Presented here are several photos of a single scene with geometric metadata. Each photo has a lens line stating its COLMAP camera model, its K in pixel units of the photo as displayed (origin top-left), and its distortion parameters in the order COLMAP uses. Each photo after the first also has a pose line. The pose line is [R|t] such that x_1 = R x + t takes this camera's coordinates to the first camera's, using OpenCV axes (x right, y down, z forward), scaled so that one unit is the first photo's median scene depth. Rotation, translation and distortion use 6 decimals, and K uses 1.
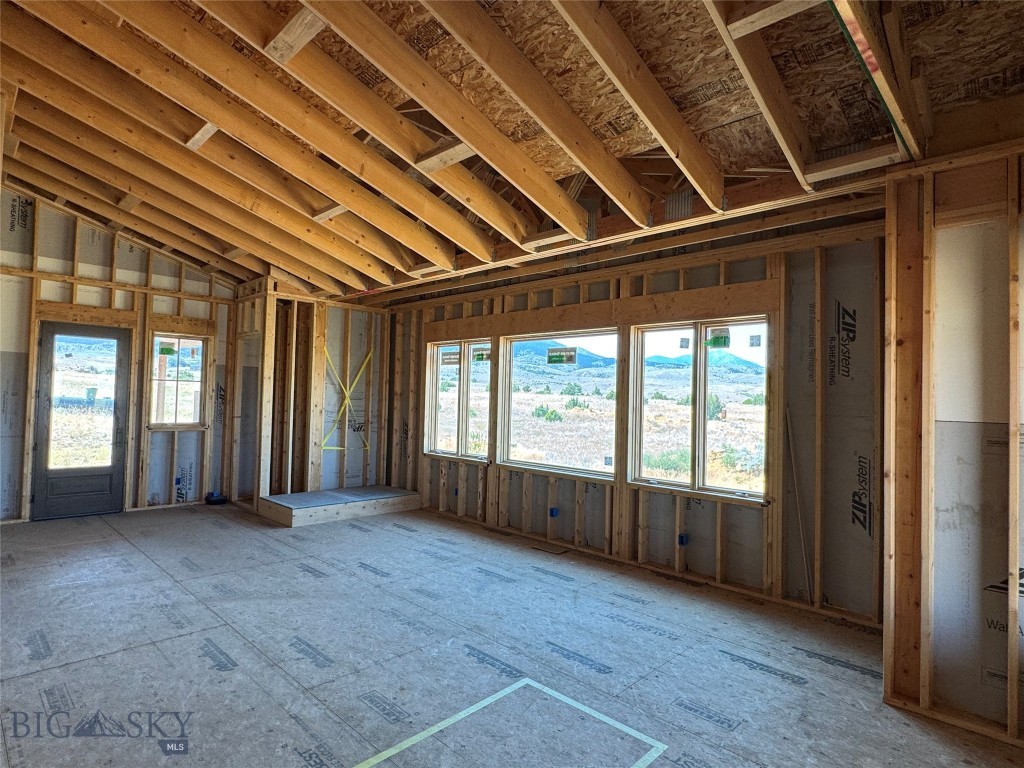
lens RADIAL K [[551.7, 0, 512.0], [0, 551.7, 384.0], [0, 0, 1]] dist [-0.000427, -0.000071]
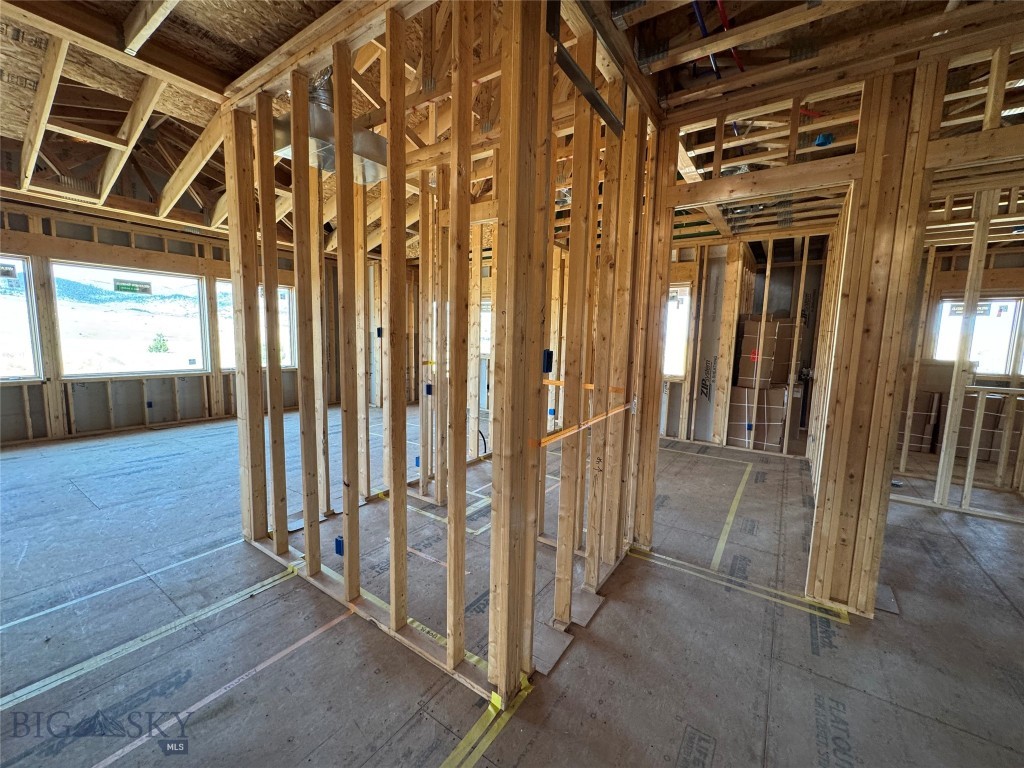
lens RADIAL K [[409.6, 0, 512.0], [0, 409.6, 384.0], [0, 0, 1]] dist [0.000003, 0.000006]
pose [[-0.172279, -0.145426, 0.974254, -1.060576], [-0.059572, 0.988770, 0.137059, -0.010253], [-0.983245, -0.034426, -0.179008, 0.299101]]
